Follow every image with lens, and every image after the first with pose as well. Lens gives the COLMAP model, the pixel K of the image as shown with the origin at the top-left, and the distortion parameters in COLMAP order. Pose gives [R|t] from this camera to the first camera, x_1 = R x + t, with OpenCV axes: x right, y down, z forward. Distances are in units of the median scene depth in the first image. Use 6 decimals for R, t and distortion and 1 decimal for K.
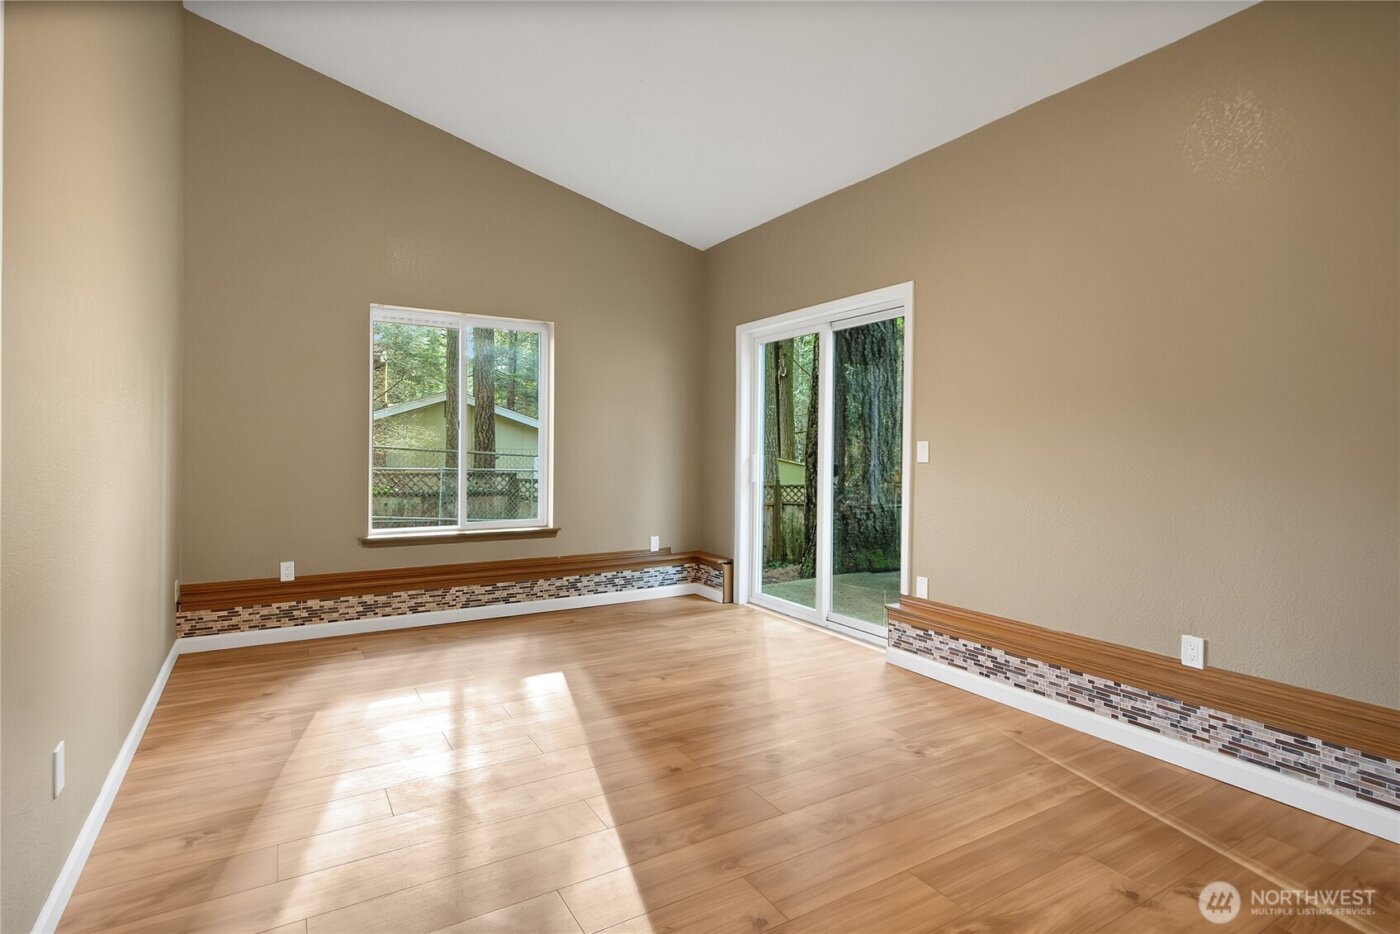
lens RADIAL K [[693.4, 0, 678.6], [0, 693.4, 450.0], [0, 0, 1]] dist [-0.001577, -0.001399]
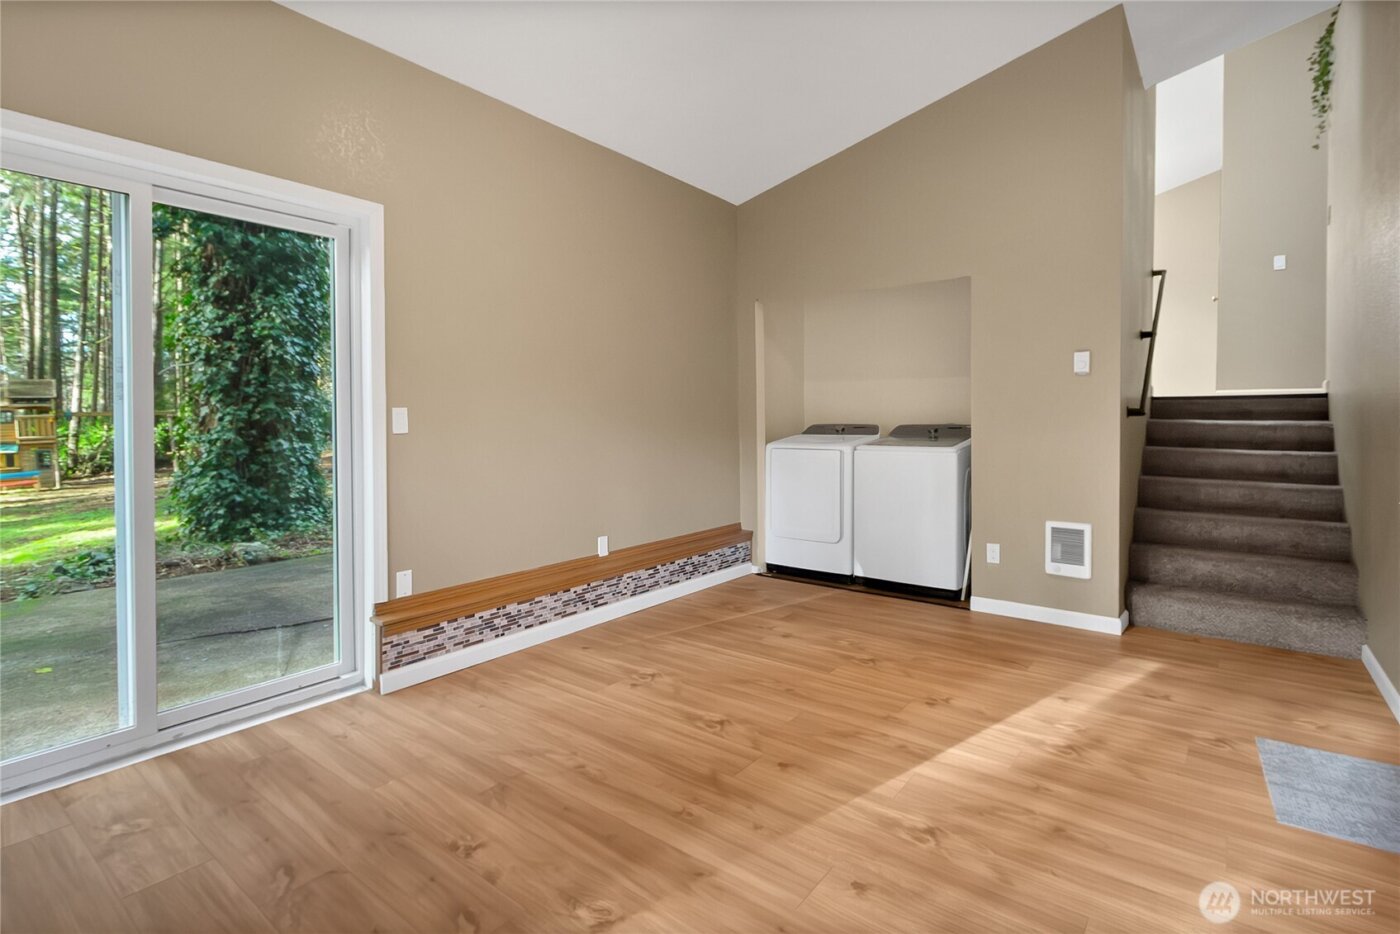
lens RADIAL K [[667.3, 0, 720.4], [0, 667.3, 424.8], [0, 0, 1]] dist [0.004028, 0.000363]
pose [[-0.386646, -0.008401, 0.922190, -0.699541], [0.008289, 0.999886, 0.012584, 0.003074], [-0.922191, 0.012510, -0.386533, 1.268316]]
